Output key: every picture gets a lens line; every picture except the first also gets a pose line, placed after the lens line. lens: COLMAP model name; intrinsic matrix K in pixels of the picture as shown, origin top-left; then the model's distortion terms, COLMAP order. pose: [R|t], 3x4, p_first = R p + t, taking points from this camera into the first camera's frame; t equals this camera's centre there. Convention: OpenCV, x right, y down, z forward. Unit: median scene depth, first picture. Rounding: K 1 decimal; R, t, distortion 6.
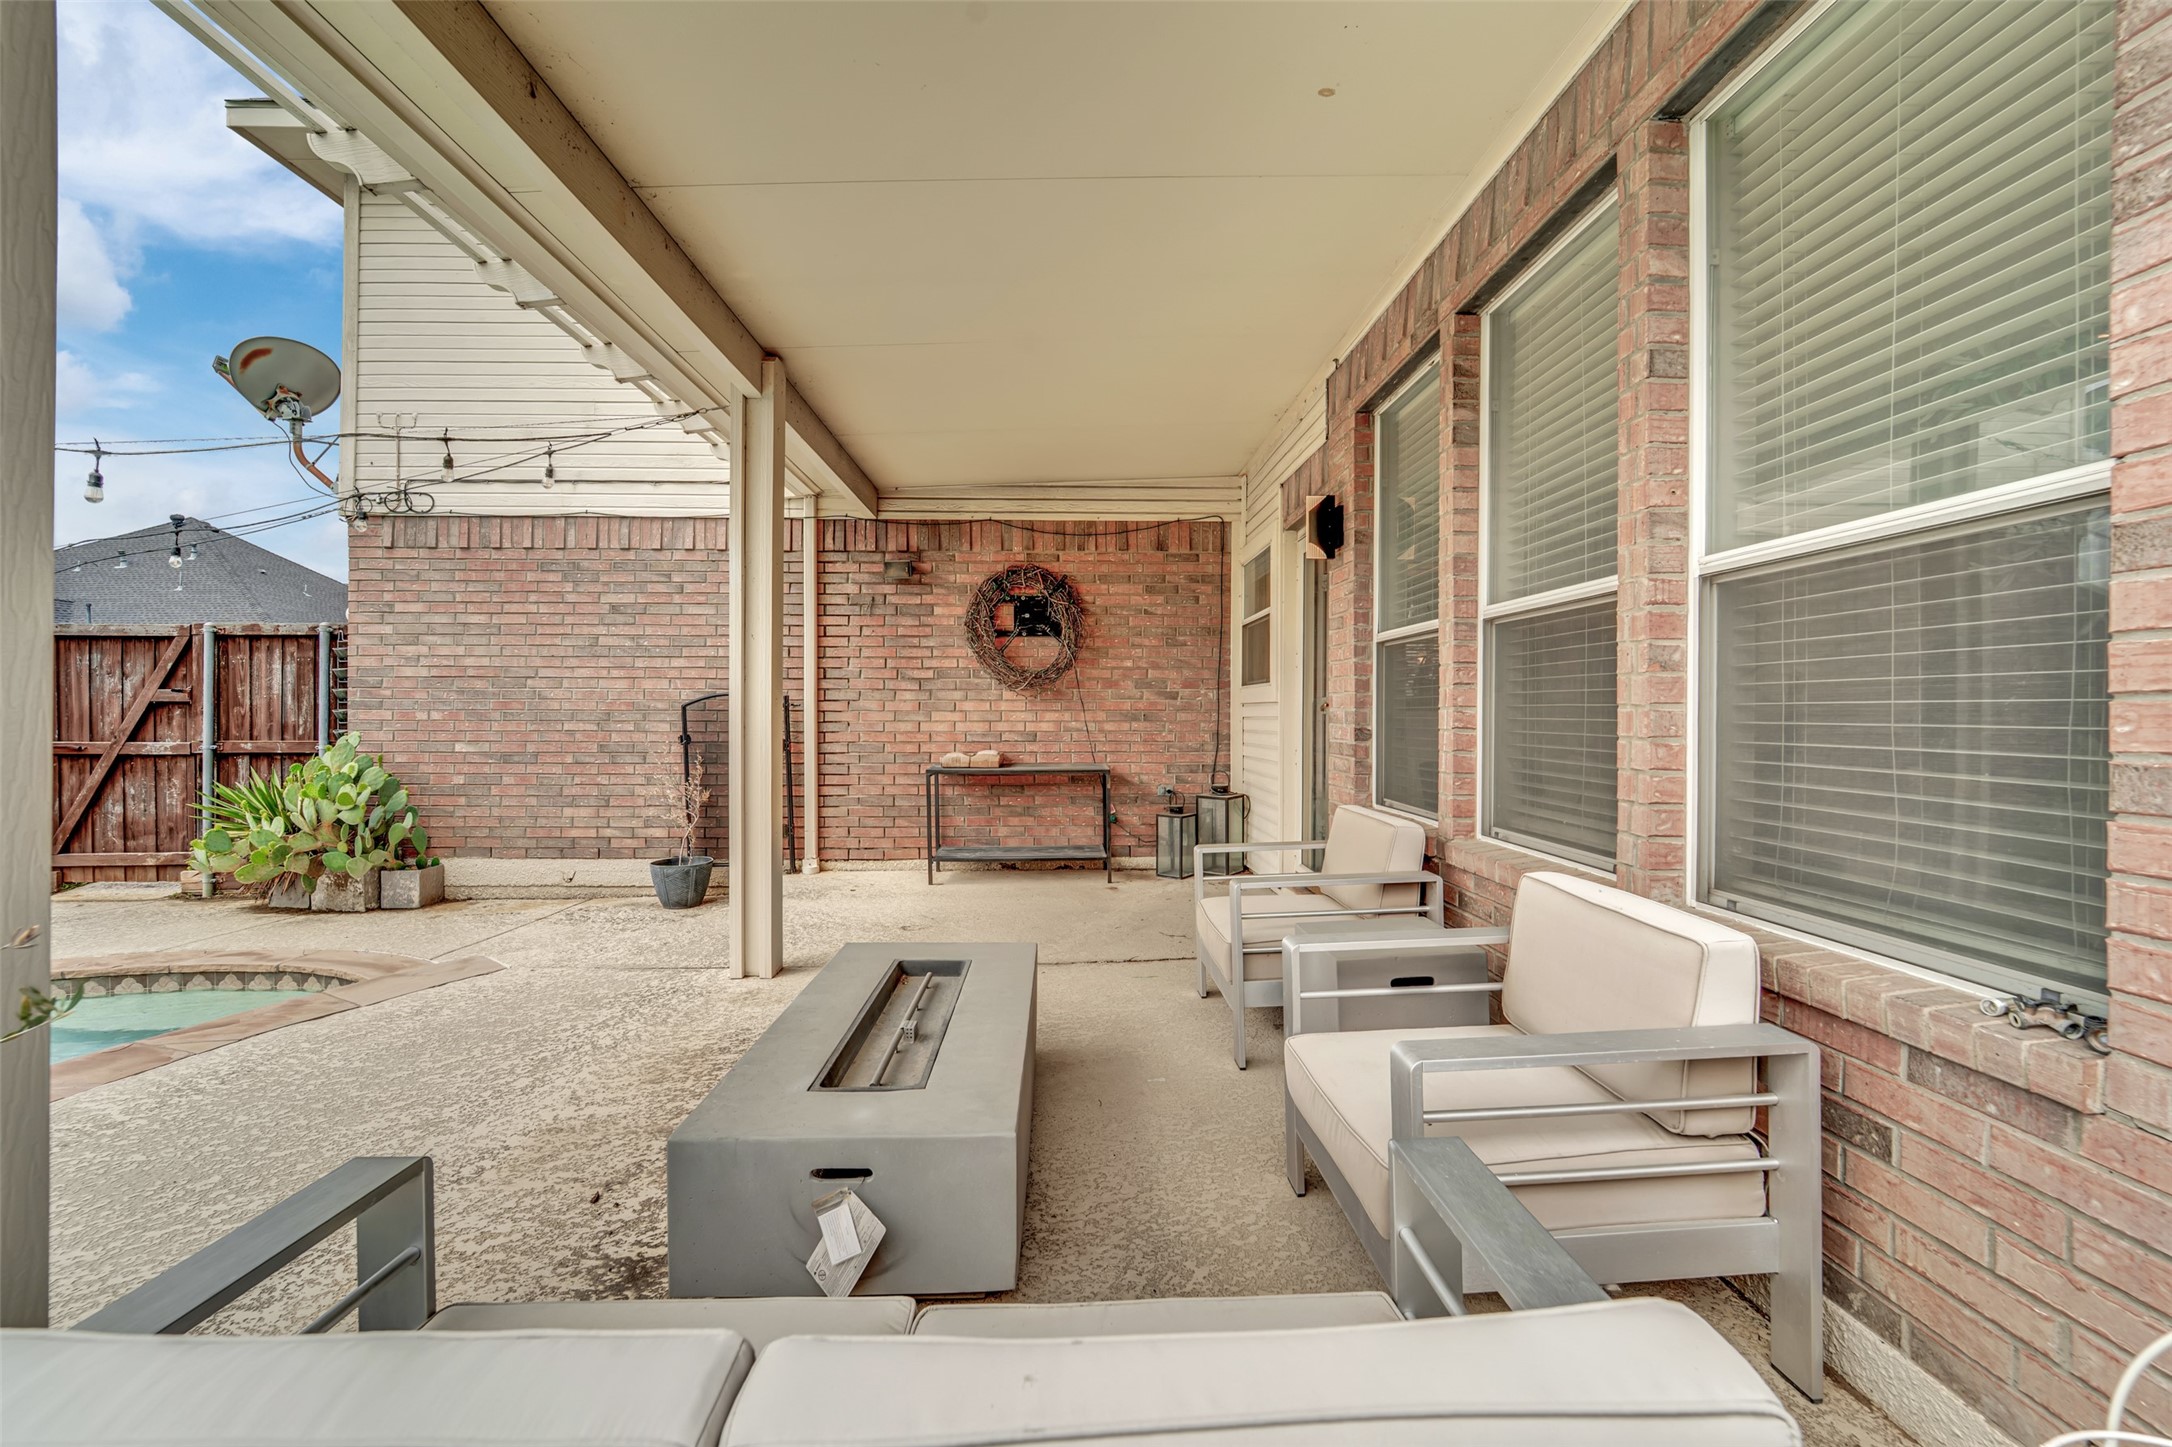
lens RADIAL K [[887.1, 0, 1091.0], [0, 887.1, 717.6], [0, 0, 1]] dist [-0.027914, -0.000549]
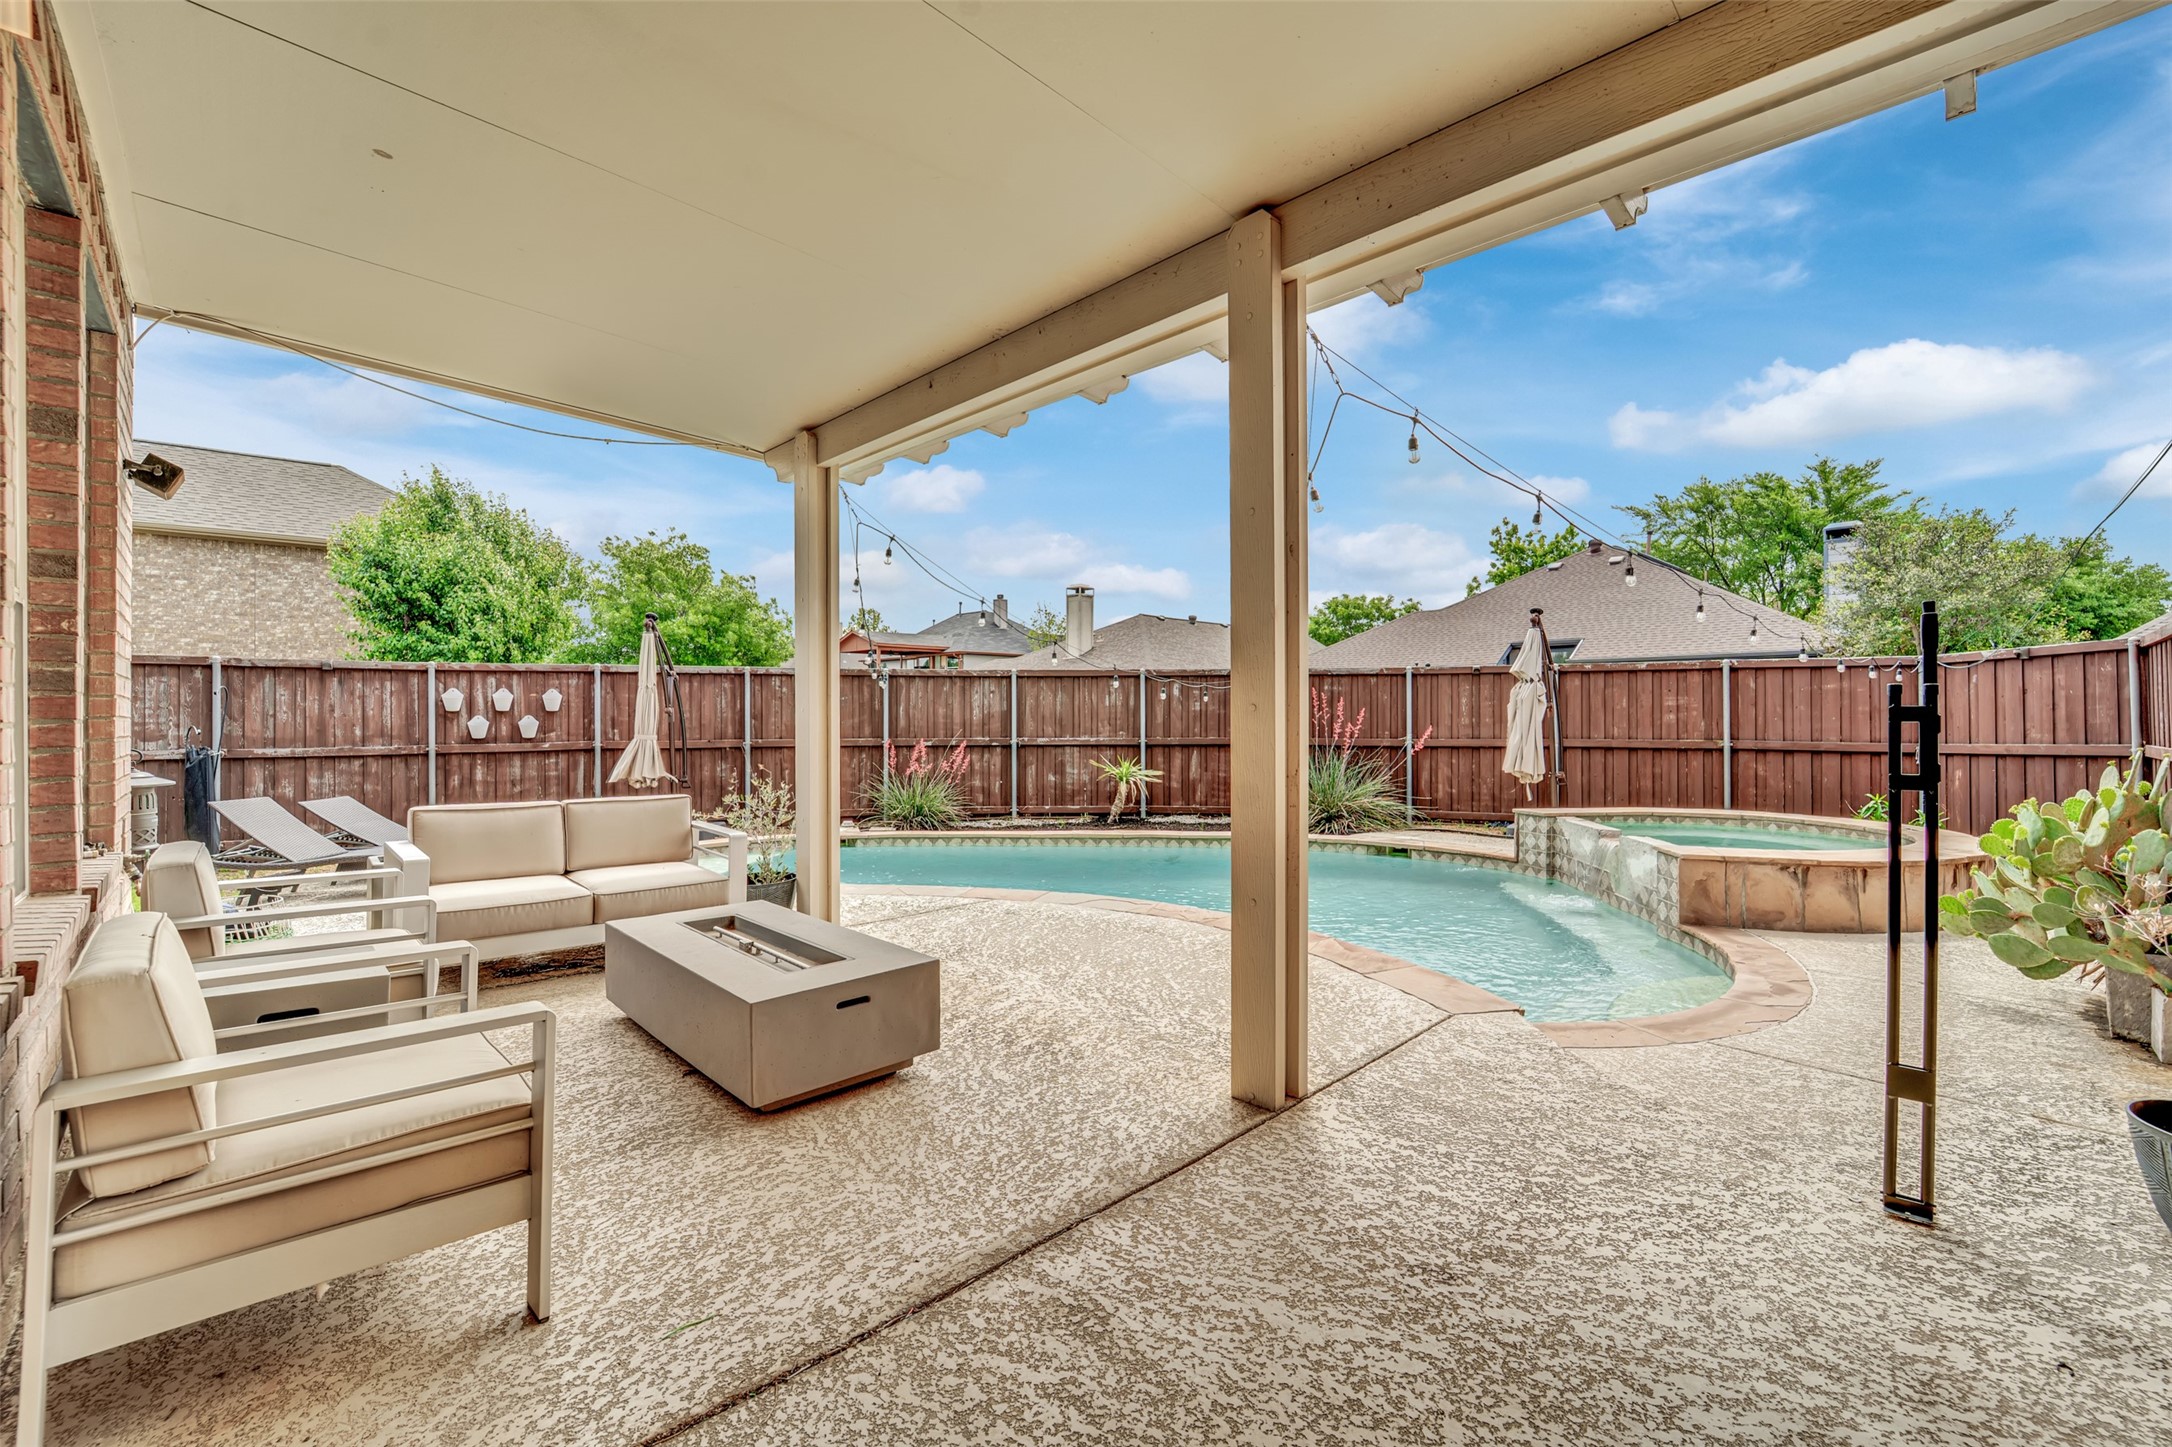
lens RADIAL K [[887.1, 0, 1076.6], [0, 887.1, 717.7], [0, 0, 1]] dist [-0.027914, -0.000549]
pose [[-0.751350, 0.001675, -0.659902, 0.265966], [0.001452, 0.999999, 0.000886, -0.014596], [0.659902, -0.000292, -0.751351, 1.921610]]
